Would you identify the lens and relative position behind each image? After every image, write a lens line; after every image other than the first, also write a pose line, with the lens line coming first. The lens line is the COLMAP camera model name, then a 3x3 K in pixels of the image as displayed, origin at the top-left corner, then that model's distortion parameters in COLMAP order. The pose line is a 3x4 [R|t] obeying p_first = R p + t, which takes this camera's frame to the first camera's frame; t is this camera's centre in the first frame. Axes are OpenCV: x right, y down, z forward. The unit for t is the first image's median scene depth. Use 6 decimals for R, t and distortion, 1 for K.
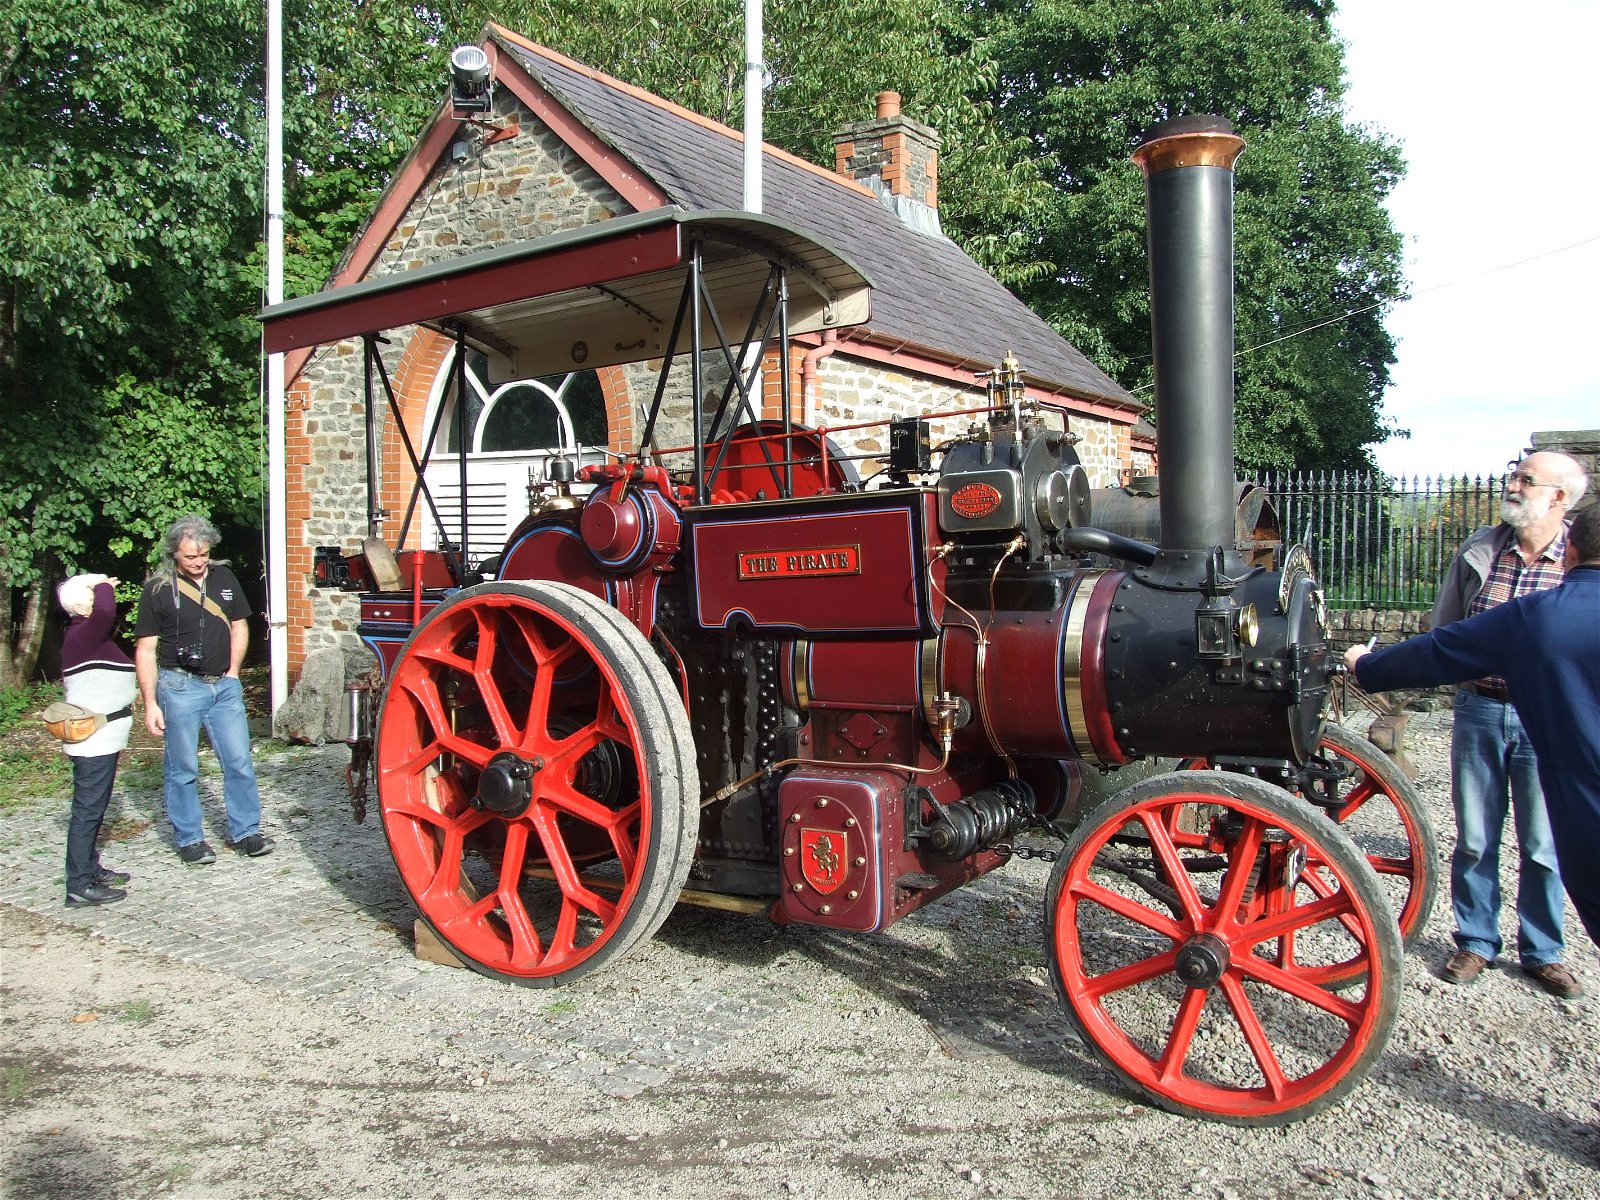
lens RADIAL K [[1294.4, 0, 796.9], [0, 1294.4, 543.1], [0, 0, 1]] dist [-0.054776, 0.065788]
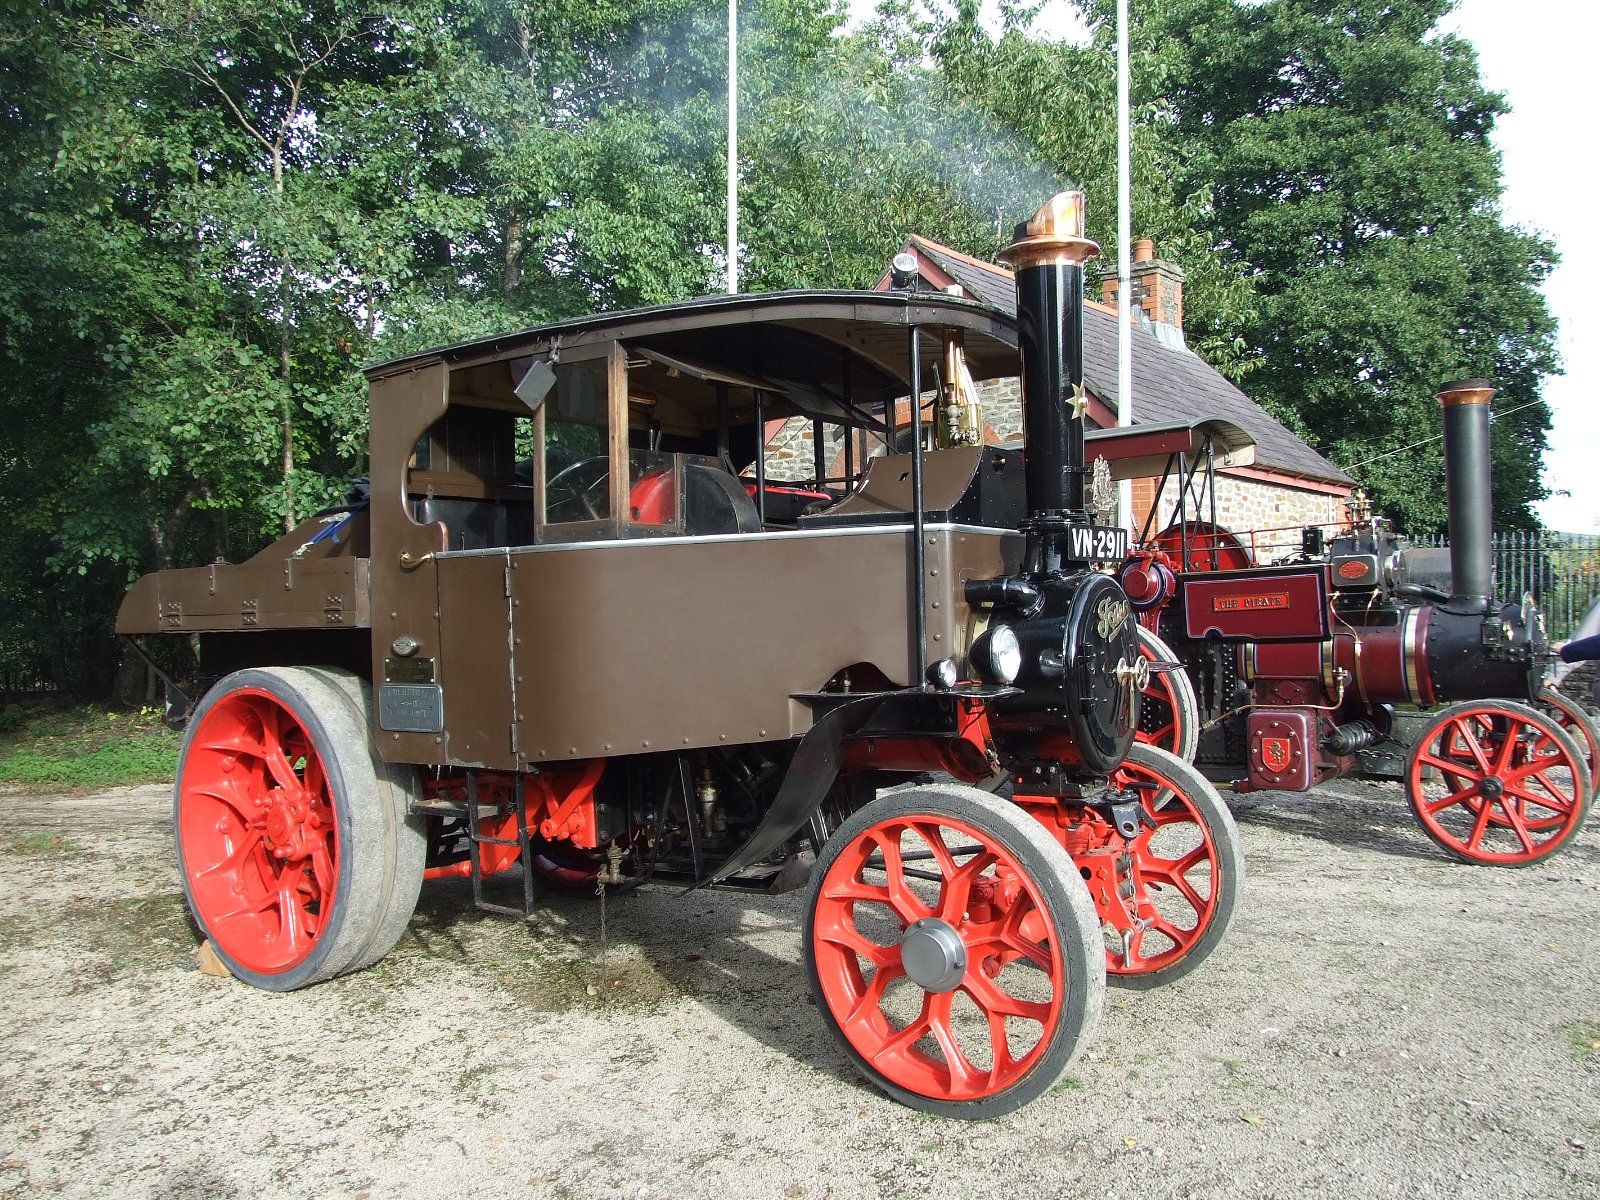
lens RADIAL K [[1294.4, 0, 796.9], [0, 1294.4, 543.1], [0, 0, 1]] dist [-0.054776, 0.065788]
pose [[0.995576, -0.006165, -0.093759, -0.390483], [0.002921, 0.999393, -0.034704, -0.006492], [0.093916, 0.034277, 0.994990, -0.768101]]
